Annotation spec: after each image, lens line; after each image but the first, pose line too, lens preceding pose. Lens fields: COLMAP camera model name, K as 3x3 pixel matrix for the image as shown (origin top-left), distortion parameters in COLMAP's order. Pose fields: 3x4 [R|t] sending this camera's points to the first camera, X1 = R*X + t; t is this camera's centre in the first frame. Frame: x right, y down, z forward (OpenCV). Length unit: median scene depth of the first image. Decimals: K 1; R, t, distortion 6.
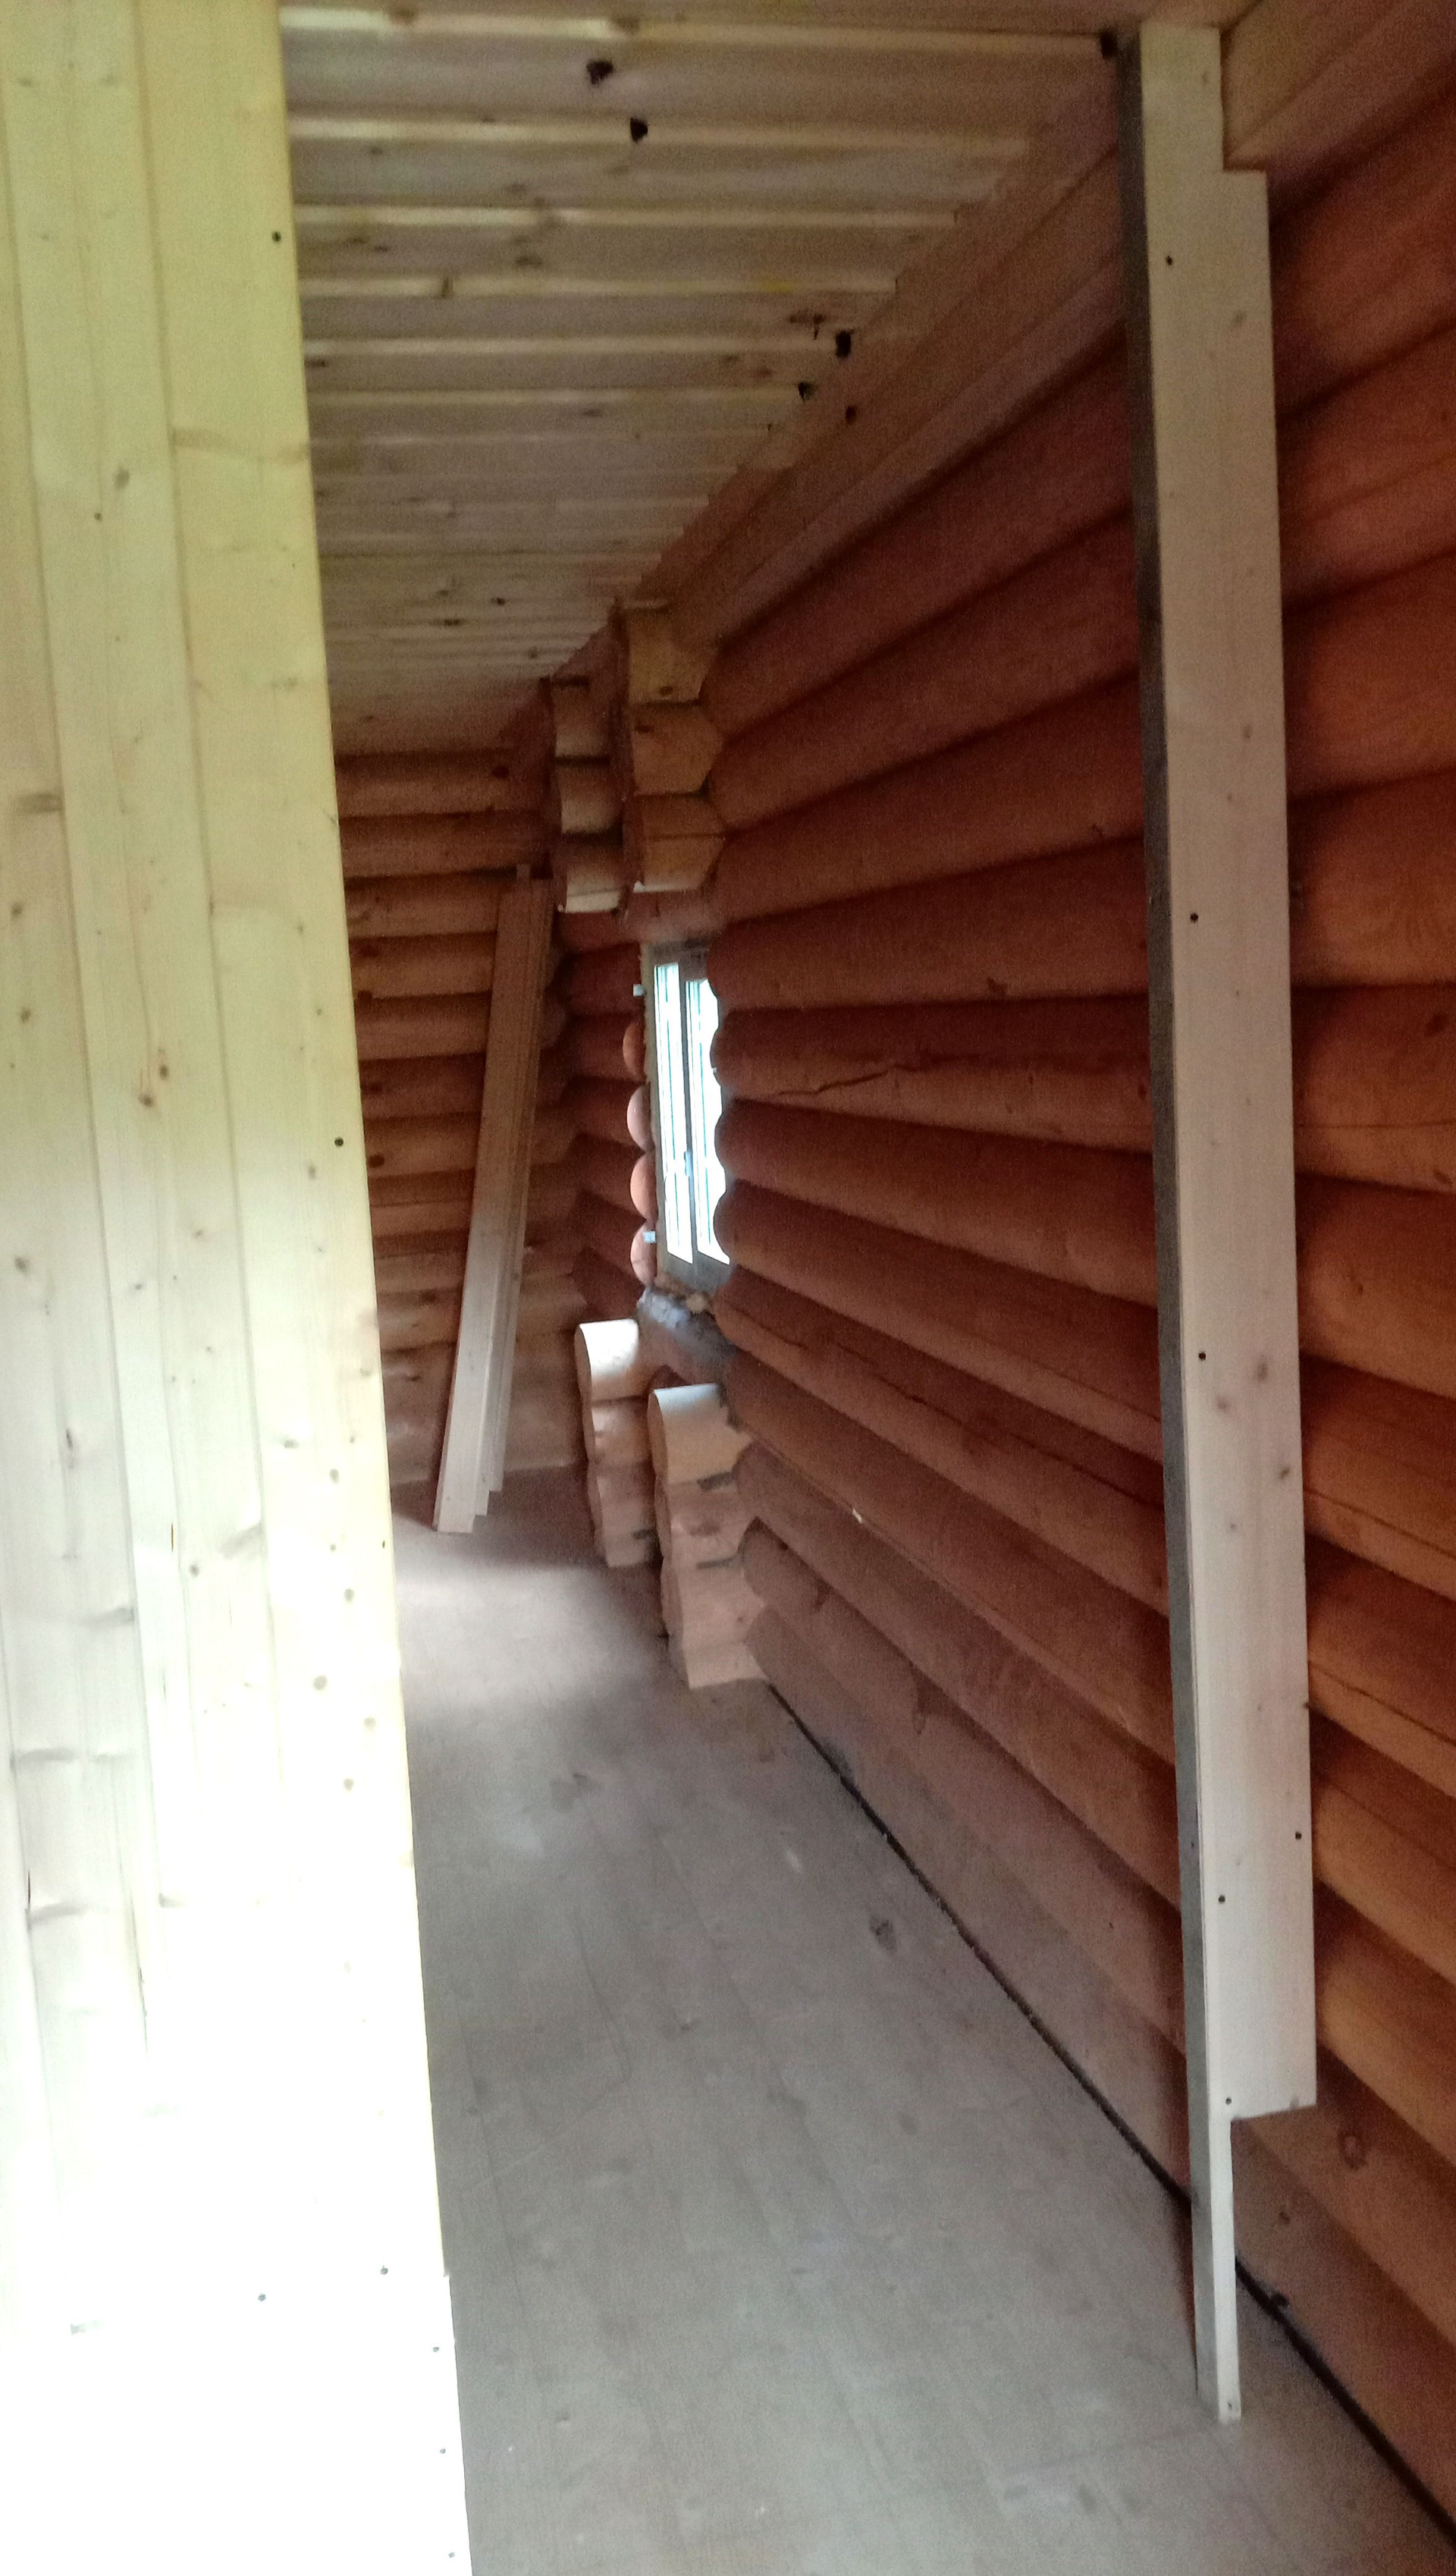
lens RADIAL K [[1941.3, 0, 728.0], [0, 1941.3, 1288.0], [0, 0, 1]] dist [0.052687, -0.123667]
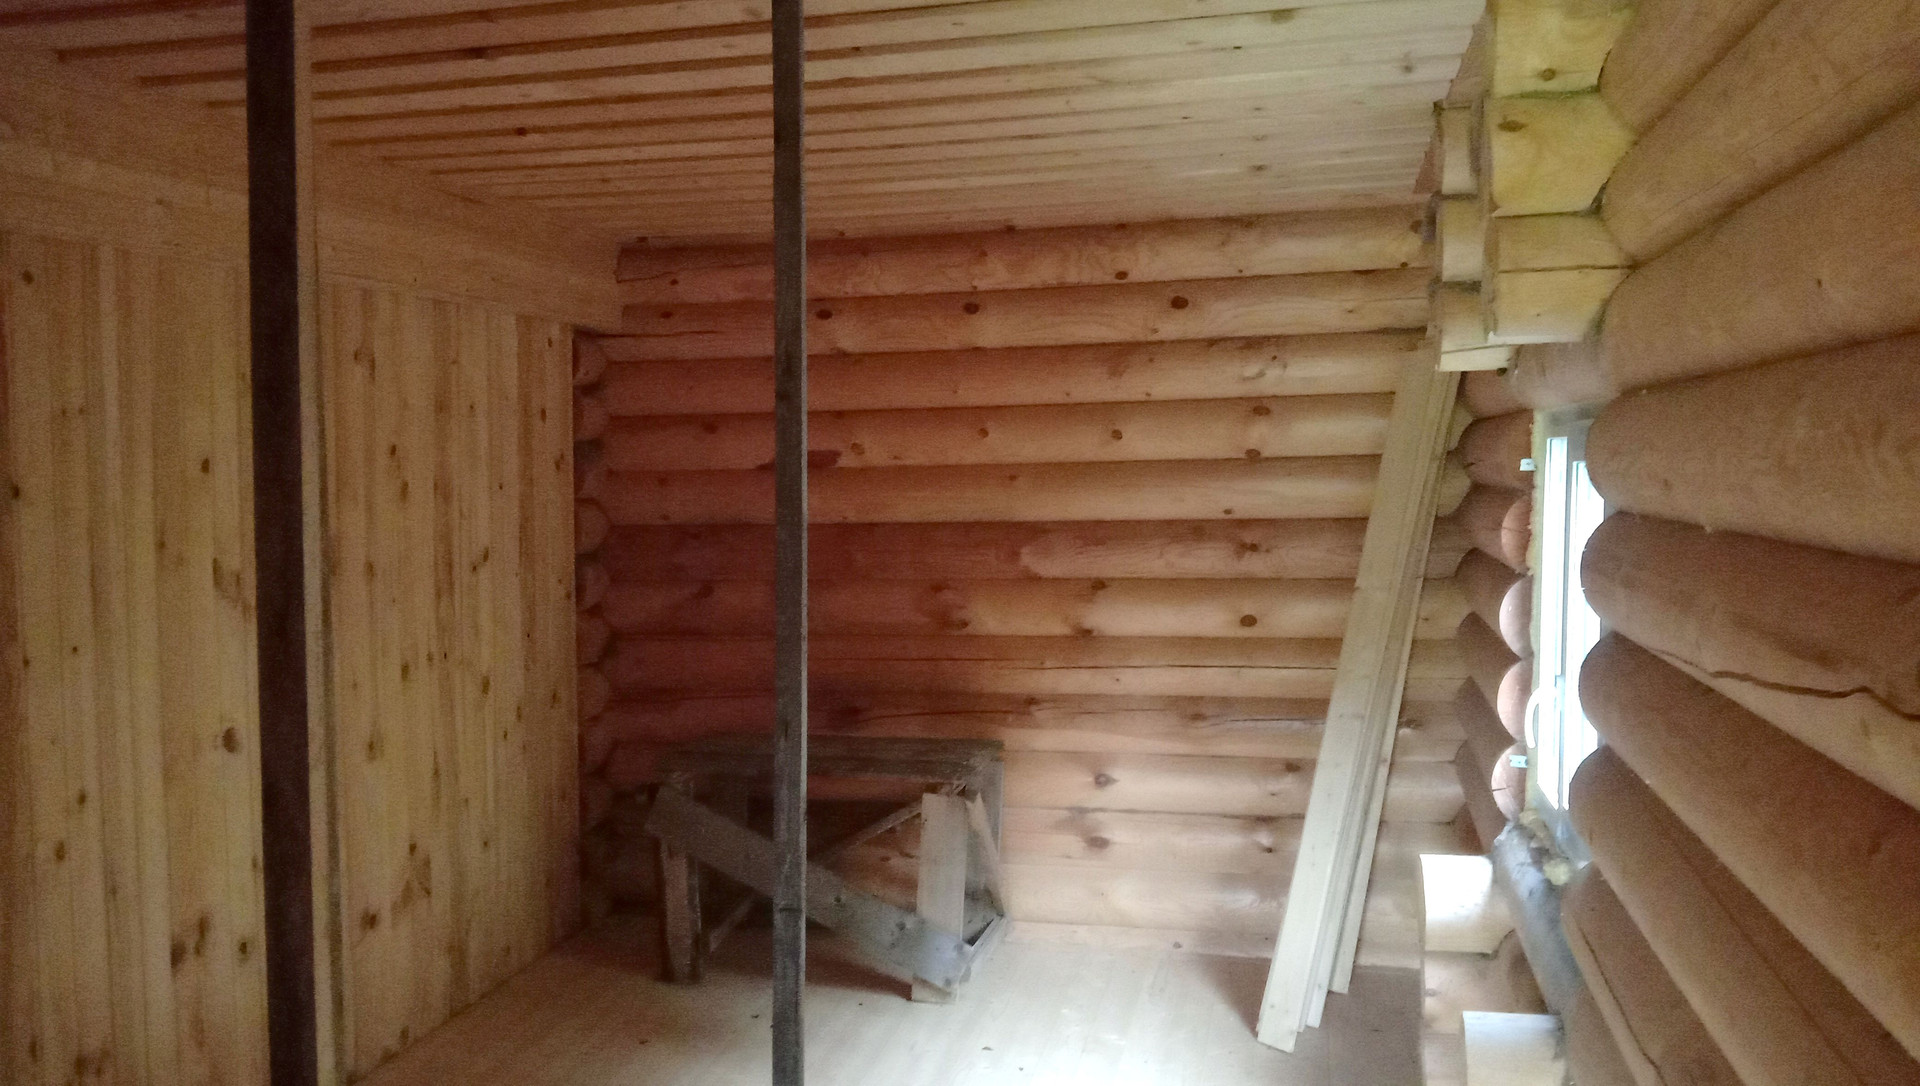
lens RADIAL K [[1447.1, 0, 960.0], [0, 1447.1, 543.0], [0, 0, 1]] dist [0.052687, -0.123667]
pose [[0.883743, 0.069442, -0.462791, 0.030239], [-0.103031, 0.993535, -0.047669, -0.065536], [0.456489, 0.089809, 0.885185, 0.342171]]
